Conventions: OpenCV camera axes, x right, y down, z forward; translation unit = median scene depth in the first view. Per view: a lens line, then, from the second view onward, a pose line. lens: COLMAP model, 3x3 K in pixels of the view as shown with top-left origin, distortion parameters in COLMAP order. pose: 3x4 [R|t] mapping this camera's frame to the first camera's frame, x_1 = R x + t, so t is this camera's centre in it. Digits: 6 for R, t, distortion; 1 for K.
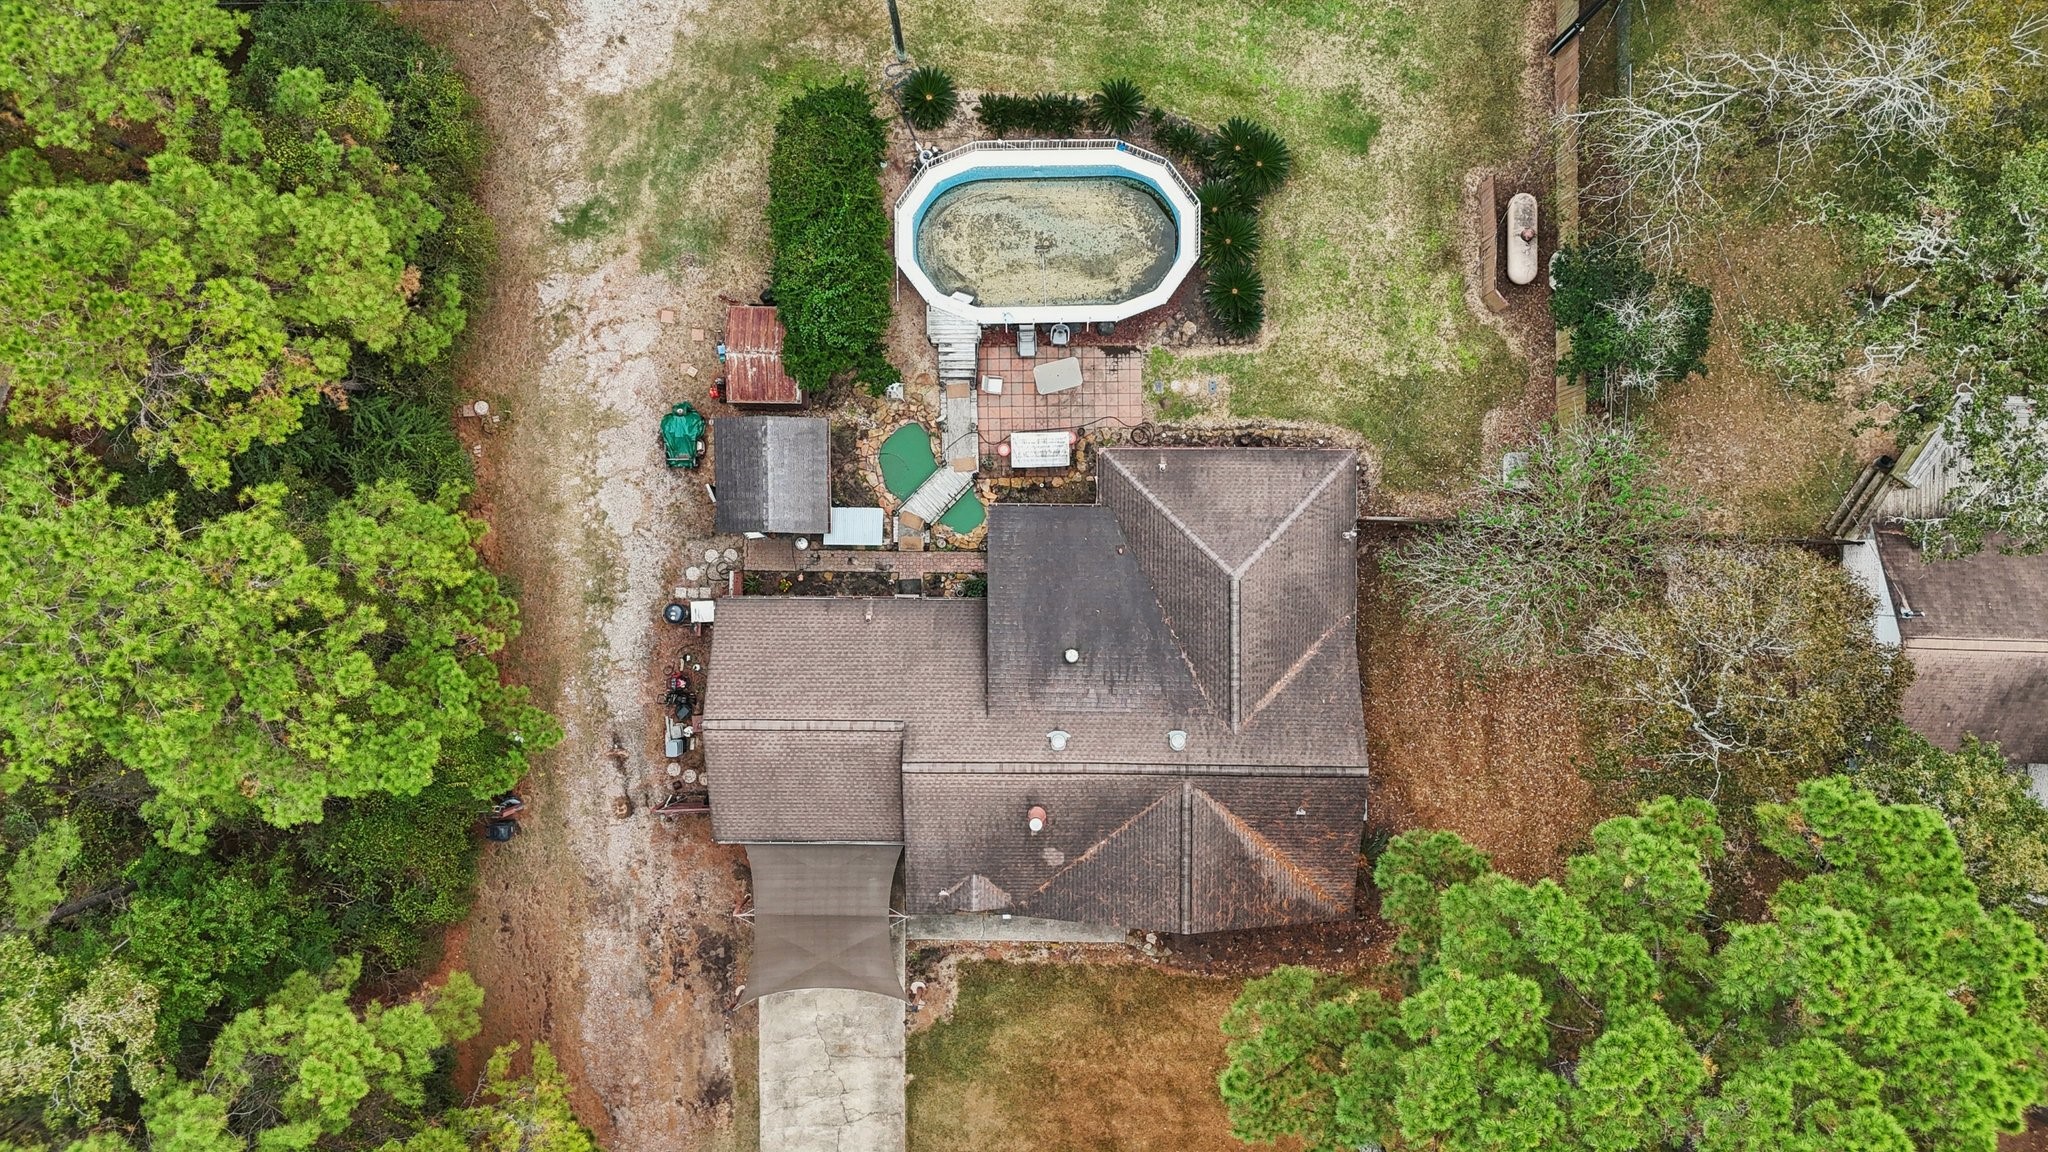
lens RADIAL K [[1502.5, 0, 1024.0], [0, 1502.5, 576.0], [0, 0, 1]] dist [0.192342, -0.511624]
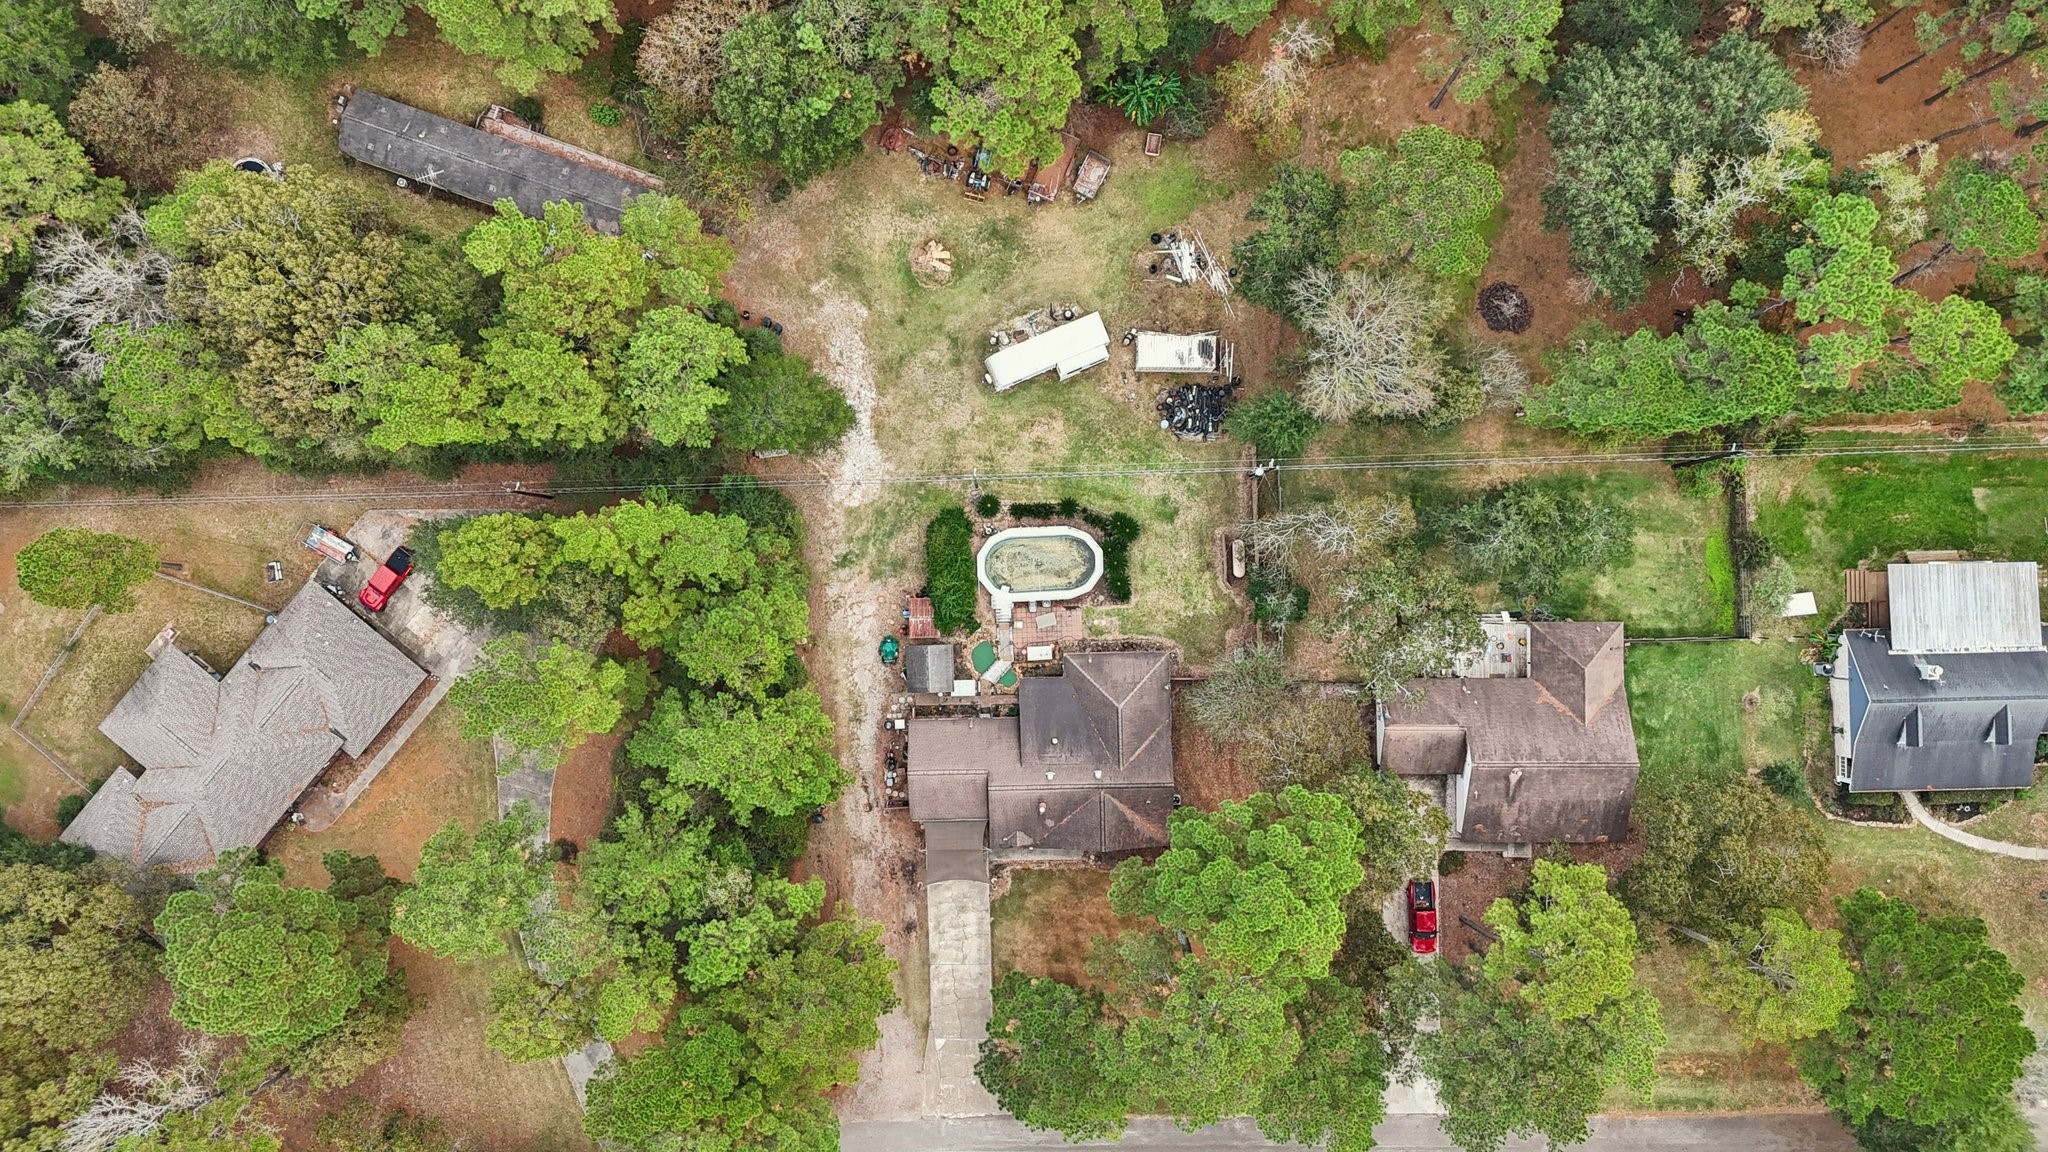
lens RADIAL K [[1502.5, 0, 1024.0], [0, 1502.5, 576.0], [0, 0, 1]] dist [0.192342, -0.511624]
pose [[0.999615, -0.027747, 0.000437, -0.011476], [0.027747, 0.999614, -0.001651, -0.198213], [-0.000391, 0.001663, 0.999999, -1.355680]]
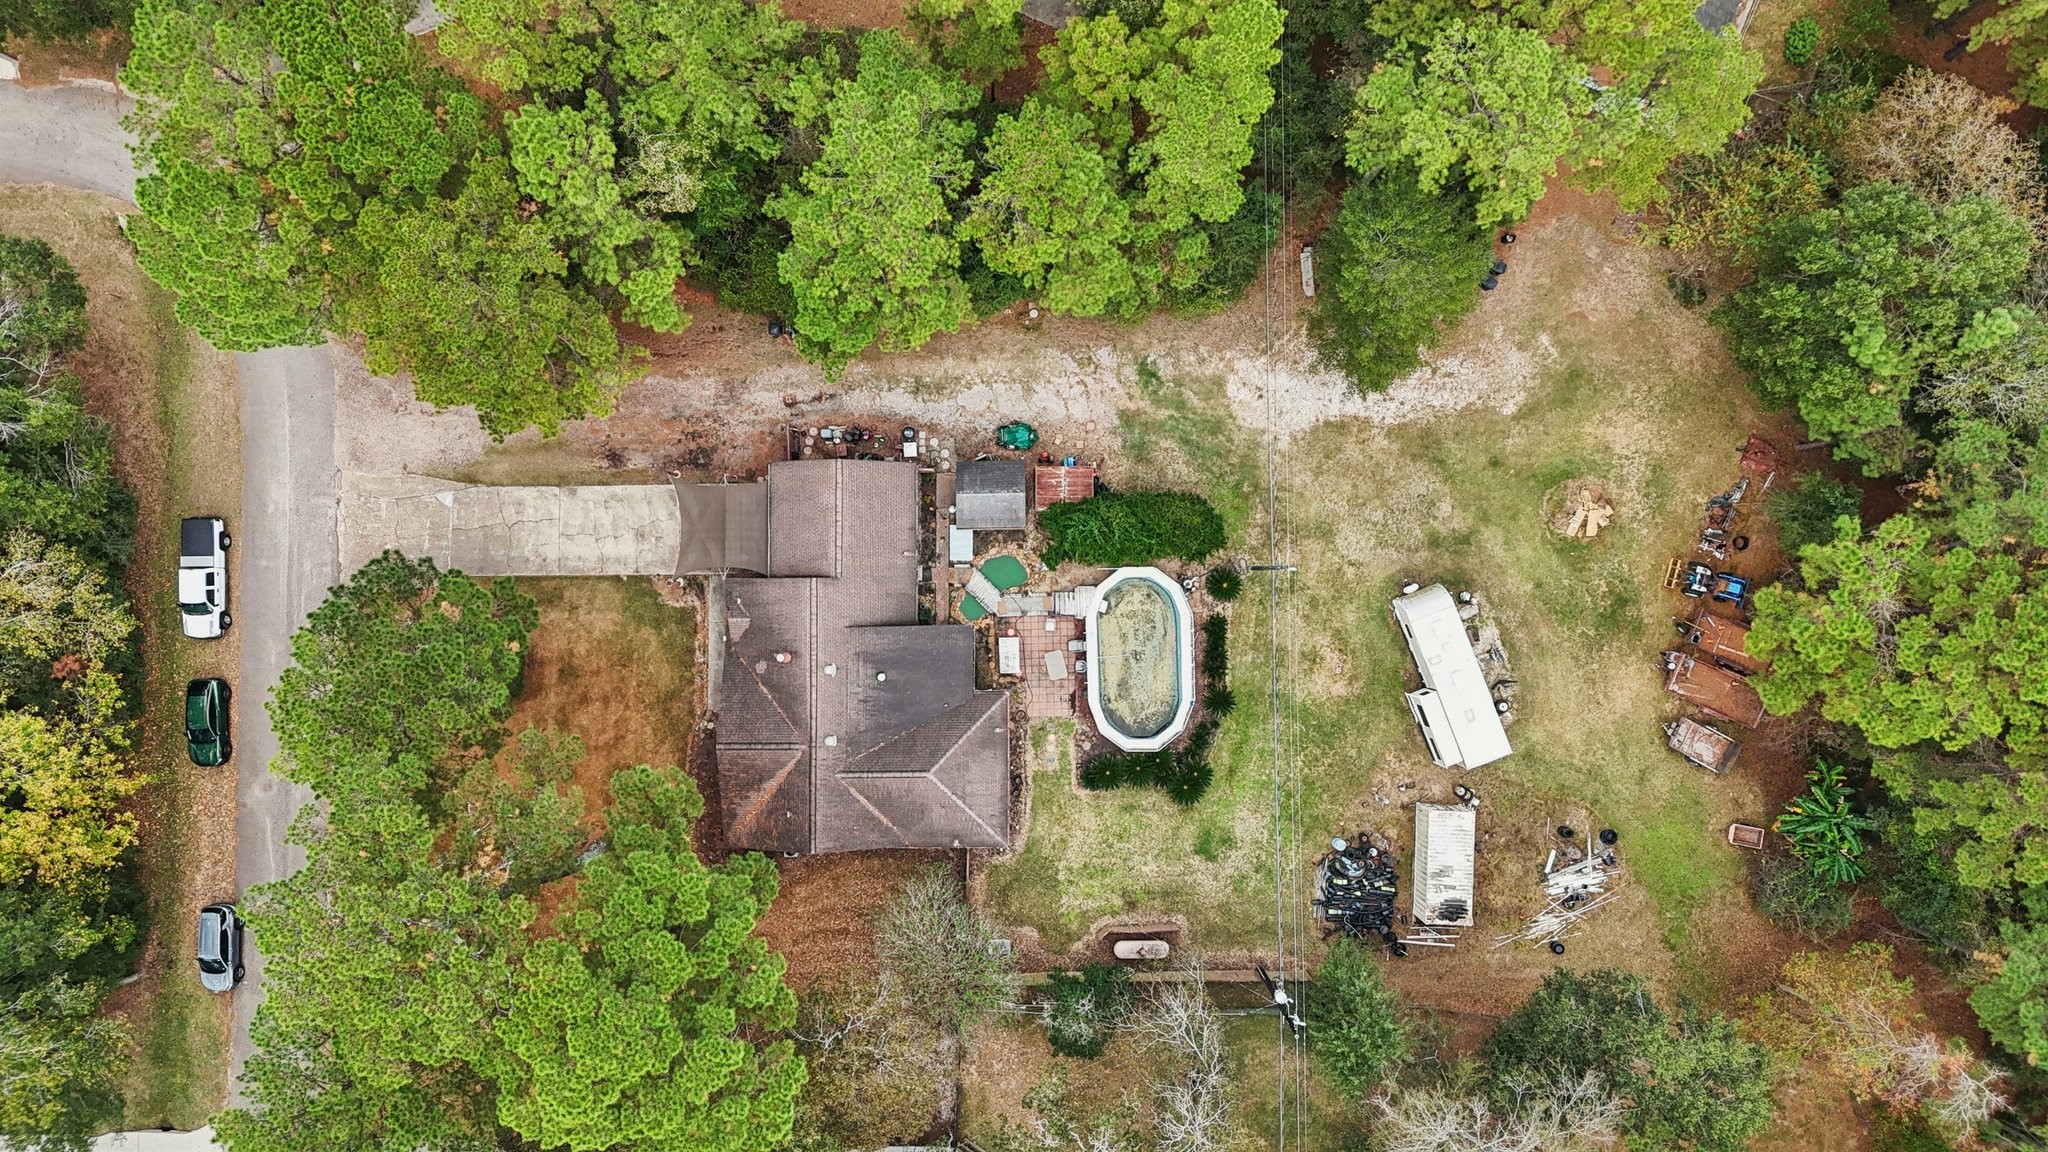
lens RADIAL K [[1502.5, 0, 1024.0], [0, 1502.5, 576.0], [0, 0, 1]] dist [0.192342, -0.511624]
pose [[0.007394, 0.999959, -0.005280, -0.065199], [-0.999972, 0.007401, 0.001284, -0.099875], [0.001323, 0.005270, 0.999985, -0.623021]]
